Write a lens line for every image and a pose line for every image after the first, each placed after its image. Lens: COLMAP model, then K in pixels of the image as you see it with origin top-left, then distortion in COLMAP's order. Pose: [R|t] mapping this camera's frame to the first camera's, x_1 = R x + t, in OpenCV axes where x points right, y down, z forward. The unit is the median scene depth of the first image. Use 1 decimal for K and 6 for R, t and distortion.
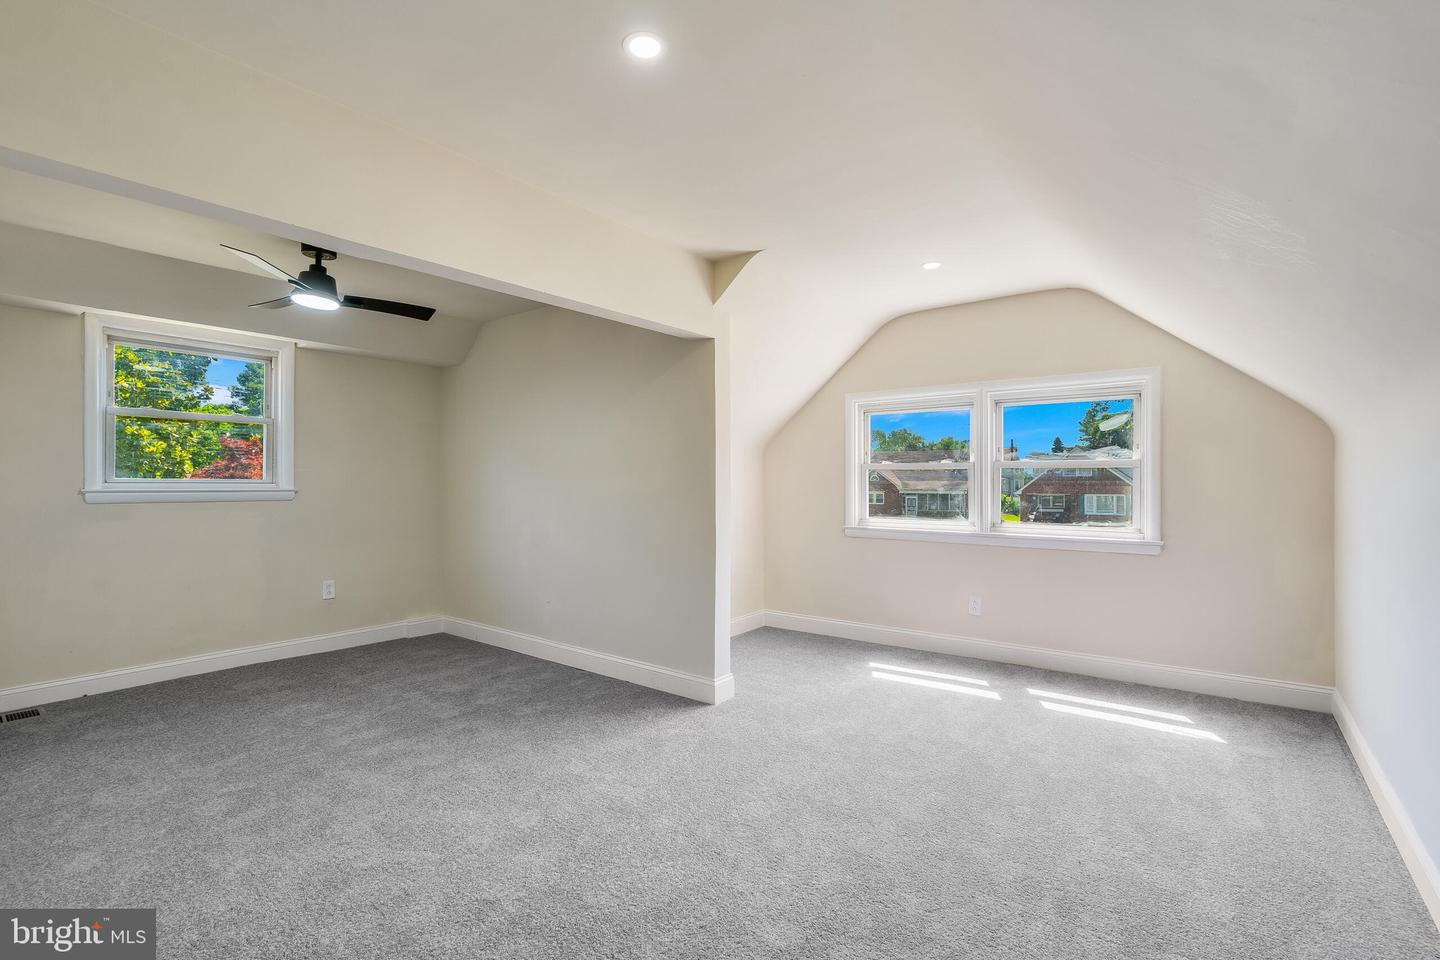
lens RADIAL K [[652.4, 0, 720.0], [0, 652.4, 480.0], [0, 0, 1]] dist [-0.003982, -0.000439]
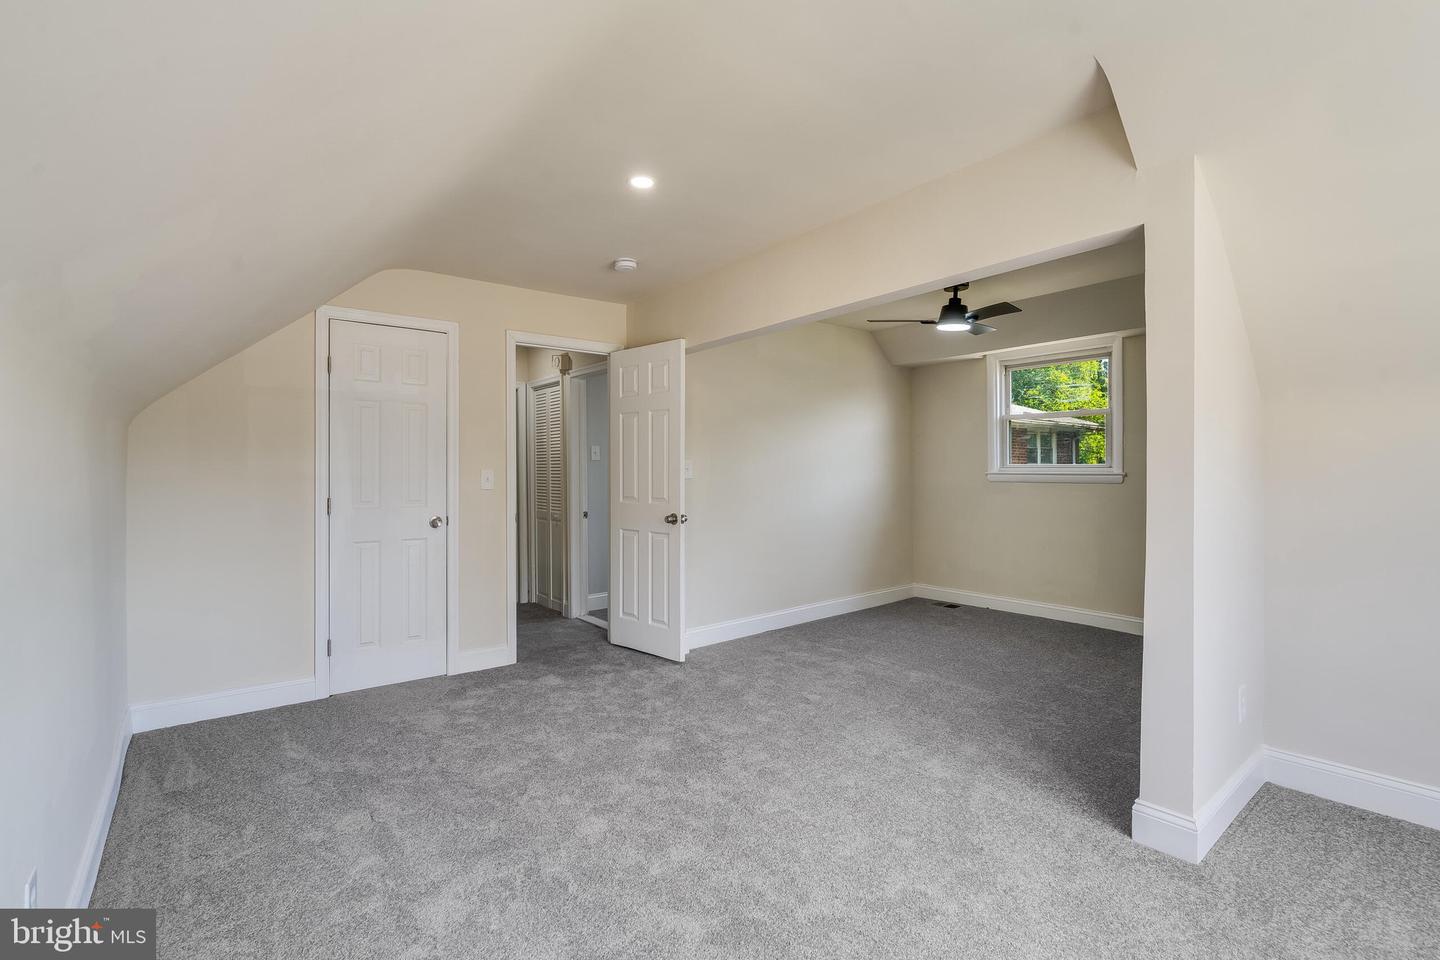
lens RADIAL K [[652.4, 0, 720.0], [0, 652.4, 480.0], [0, 0, 1]] dist [-0.003982, -0.000439]
pose [[-0.227748, 0.017464, -0.973563, 0.661848], [0.010709, 0.999824, 0.015430, 0.002860], [0.973661, -0.006912, -0.227895, 0.753749]]
